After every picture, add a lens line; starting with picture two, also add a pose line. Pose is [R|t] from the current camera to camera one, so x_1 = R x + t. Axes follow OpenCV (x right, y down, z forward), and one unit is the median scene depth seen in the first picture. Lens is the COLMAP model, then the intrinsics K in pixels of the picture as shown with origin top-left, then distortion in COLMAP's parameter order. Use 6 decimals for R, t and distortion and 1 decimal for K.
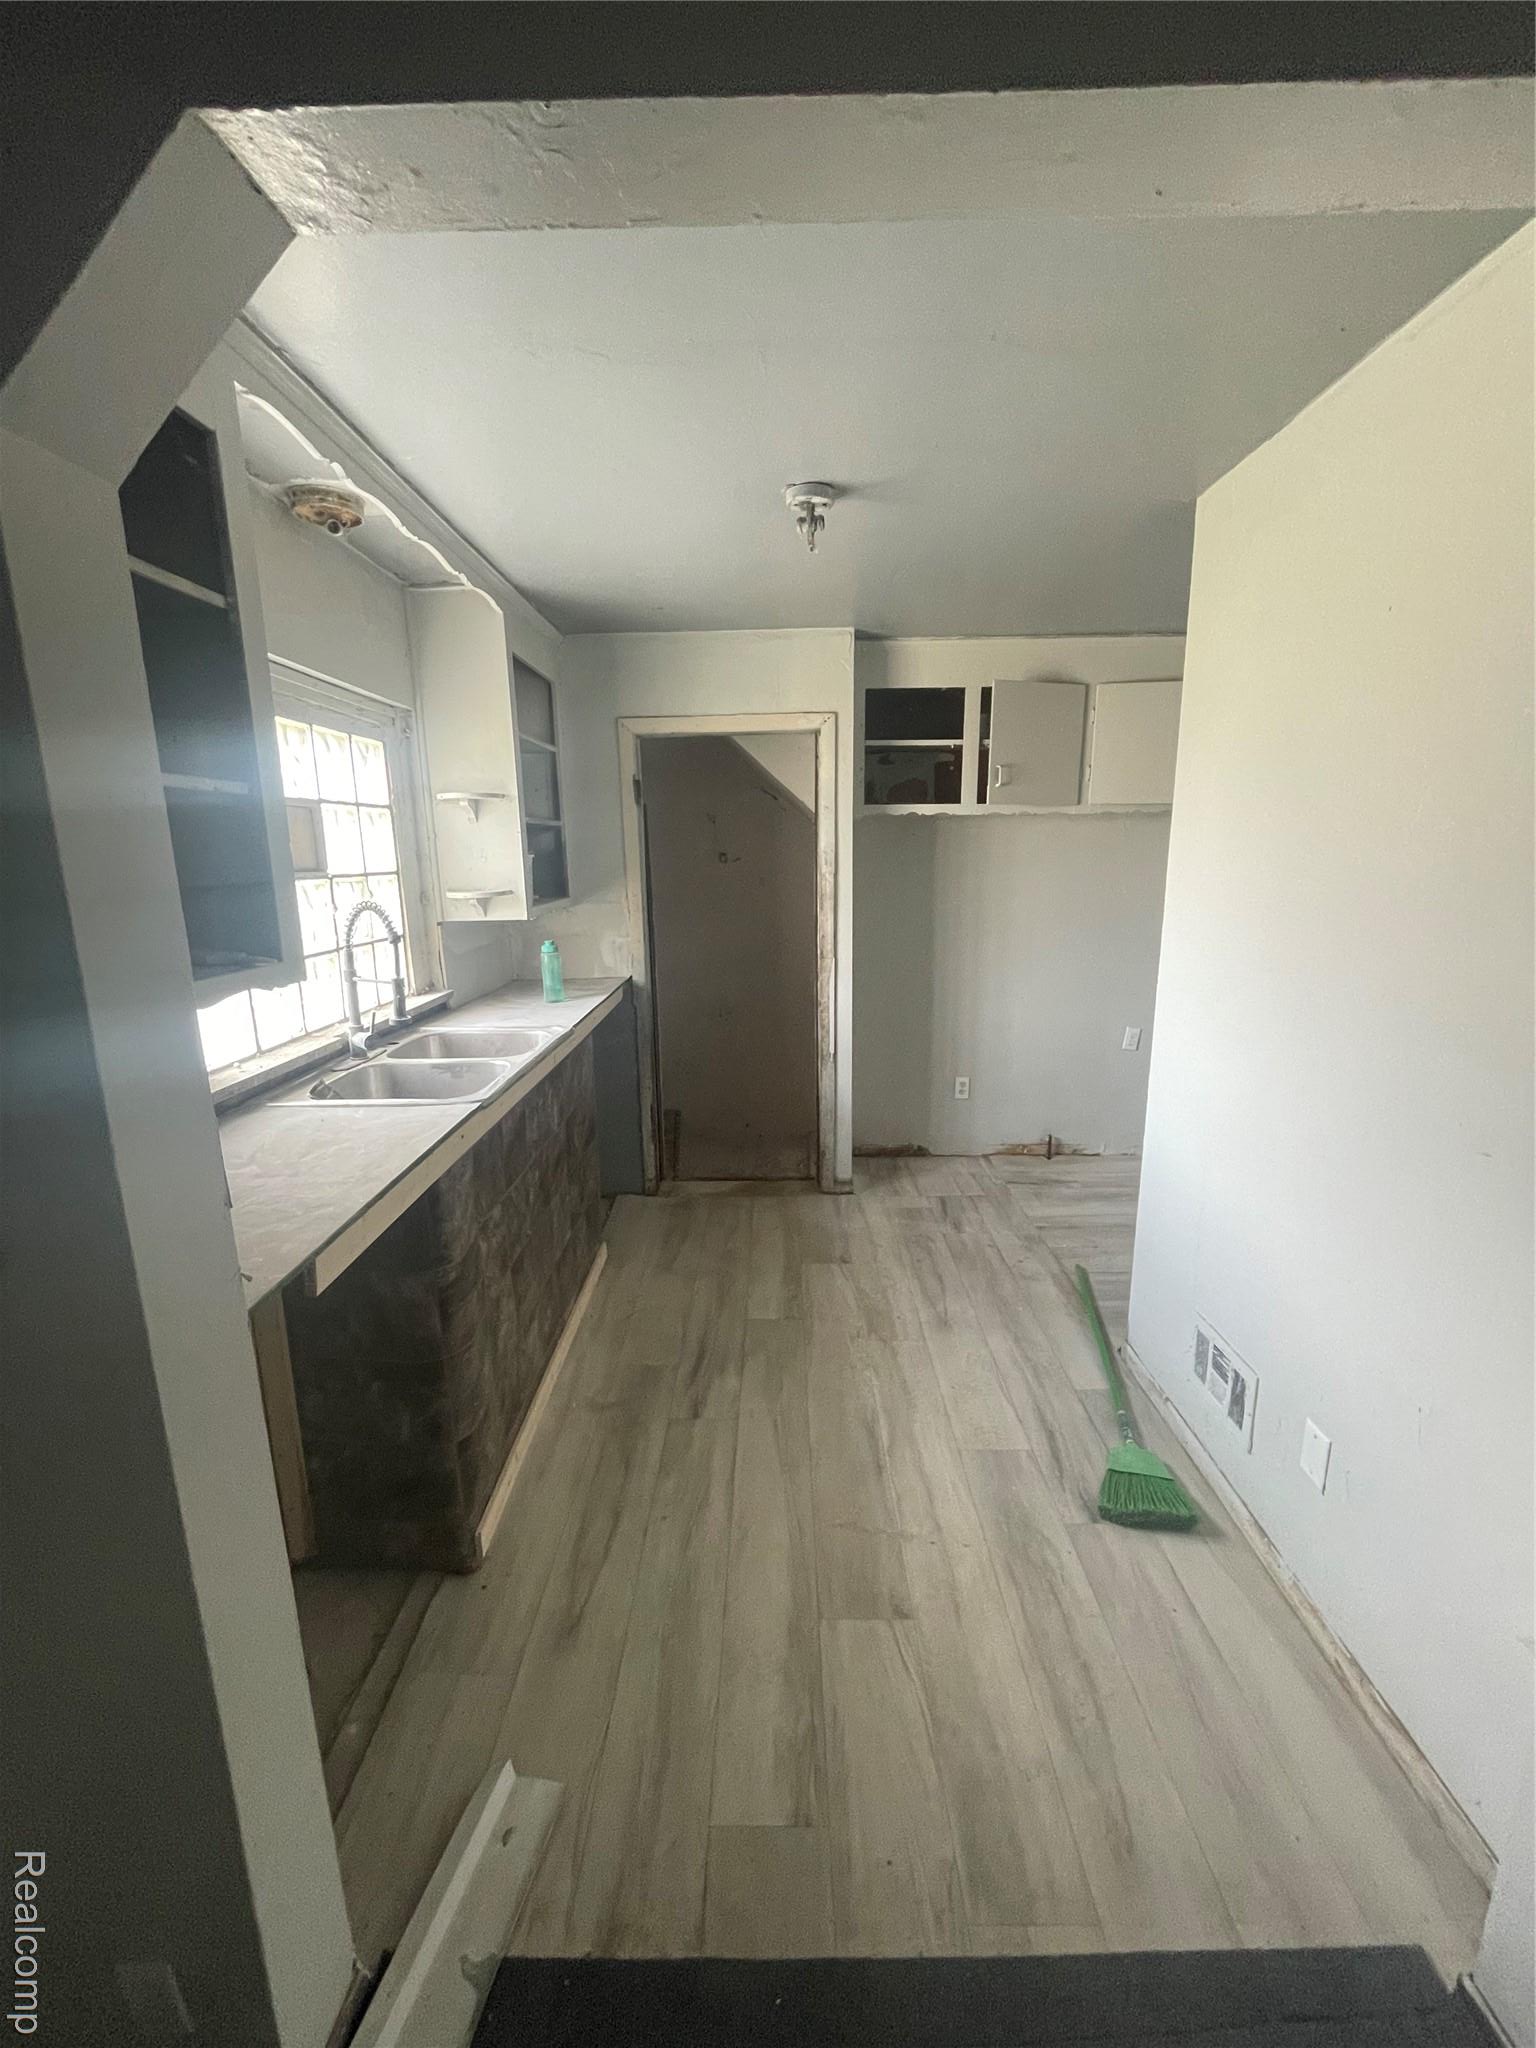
lens RADIAL K [[823.1, 0, 768.0], [0, 823.1, 1024.0], [0, 0, 1]] dist [-0.000506, -0.000024]
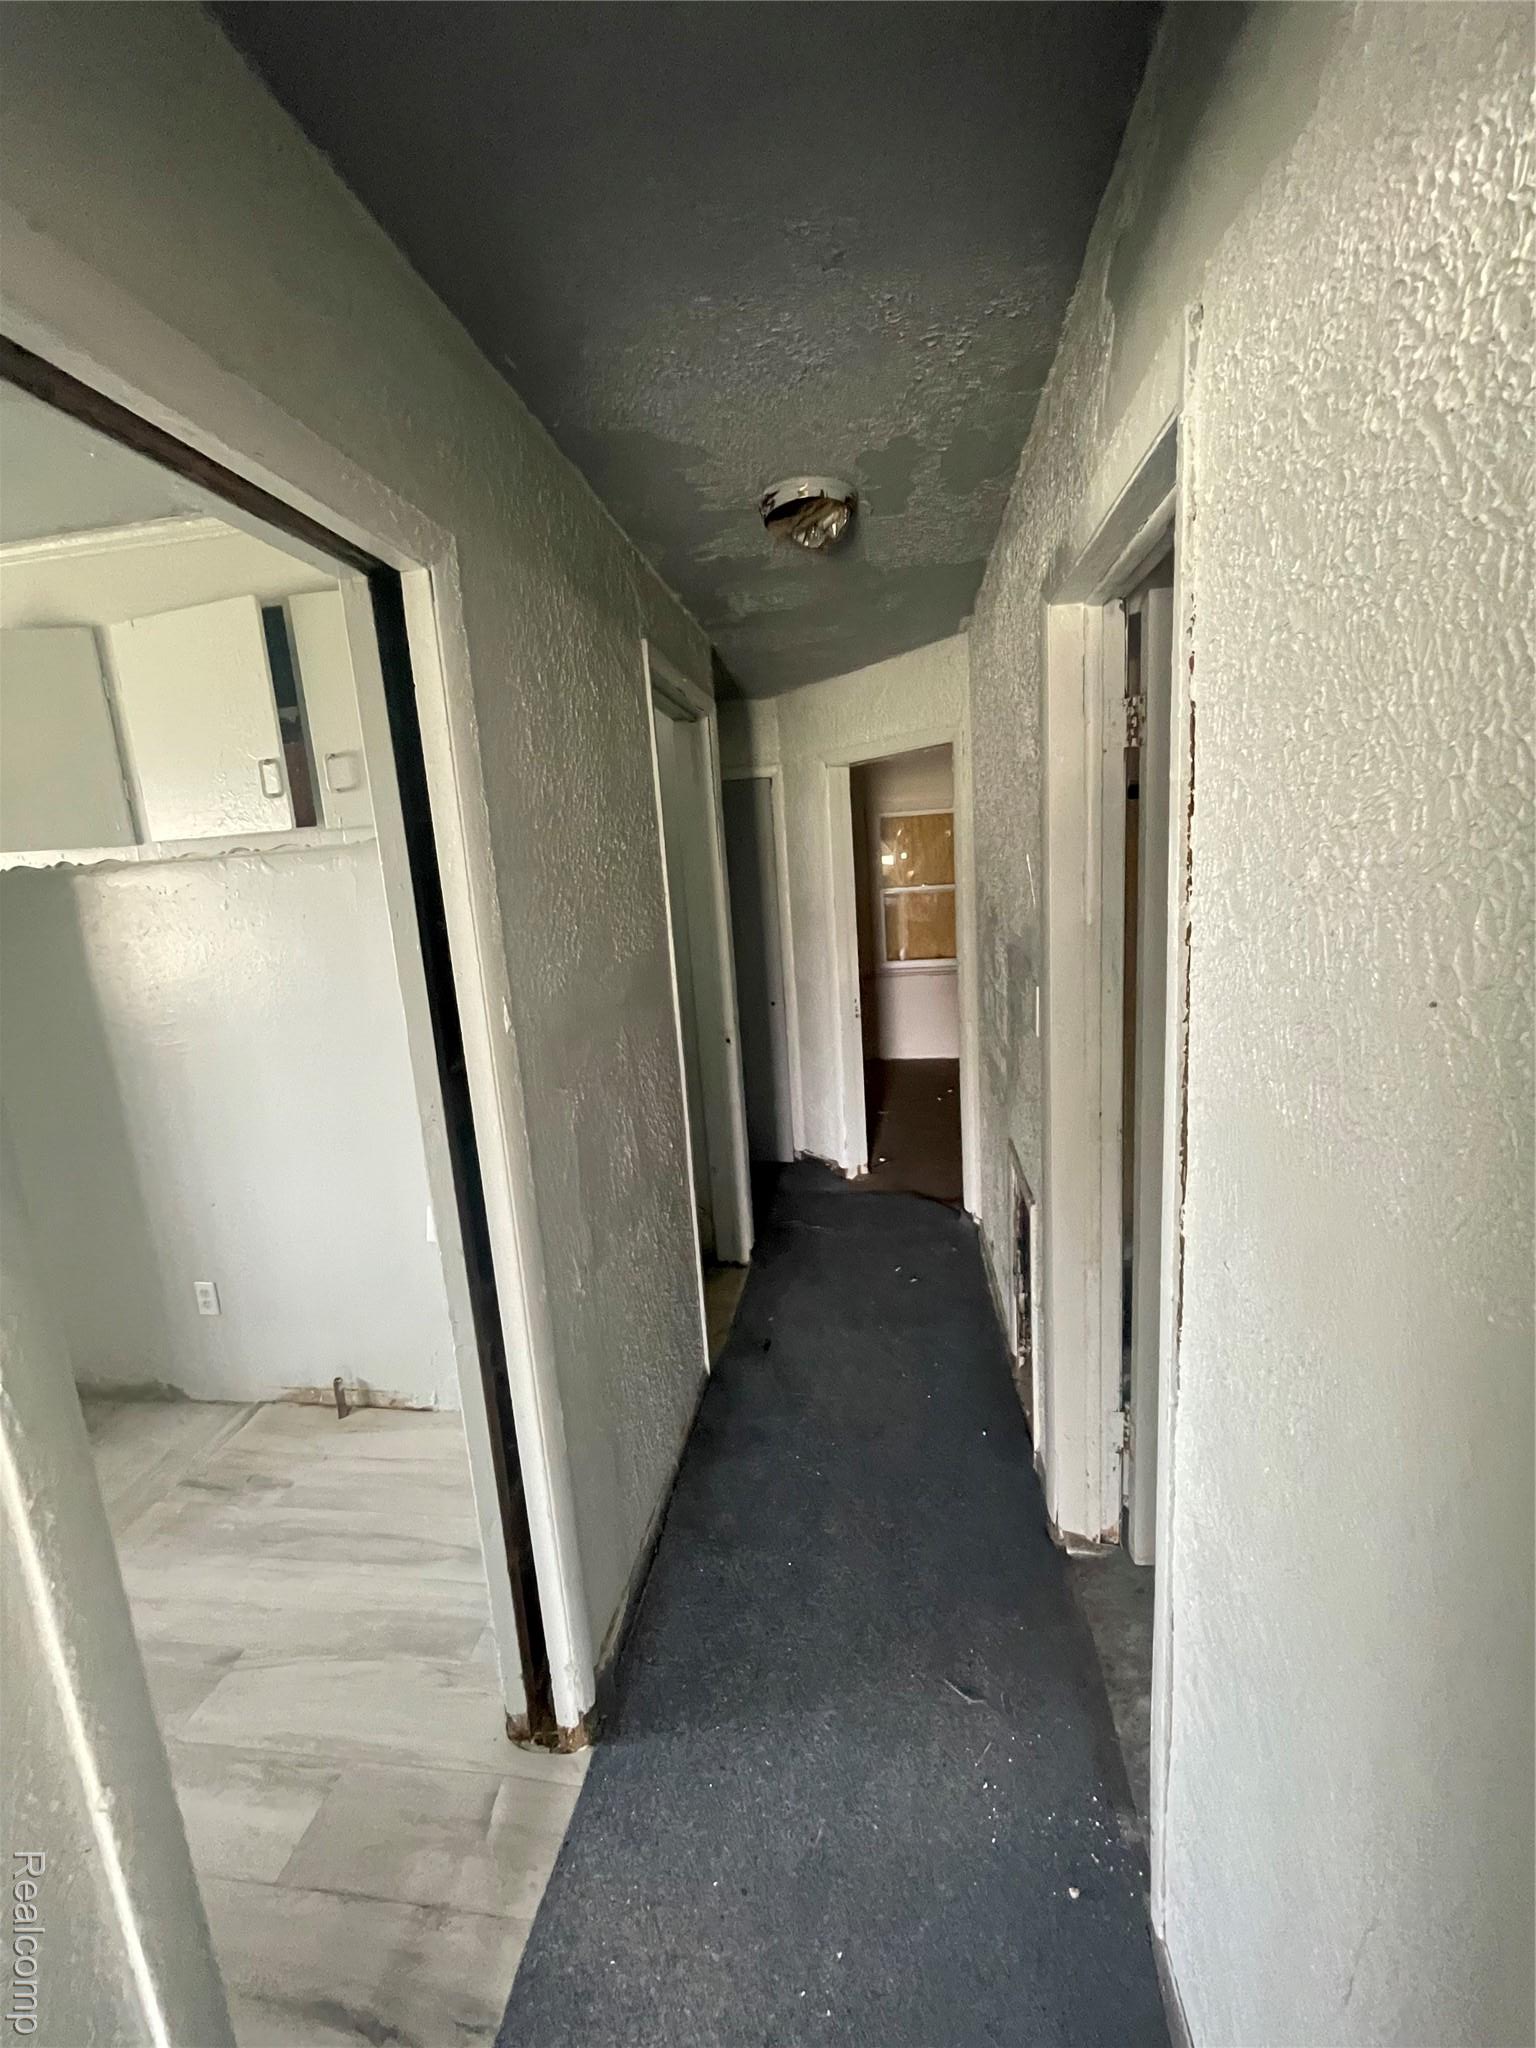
lens RADIAL K [[828.3, 0, 768.0], [0, 828.3, 1024.0], [0, 0, 1]] dist [0.000416, 0.000047]
pose [[0.988622, -0.030696, -0.147257, 0.754265], [0.027869, 0.999386, -0.021225, -0.104220], [0.147818, 0.016879, 0.988871, 0.440896]]
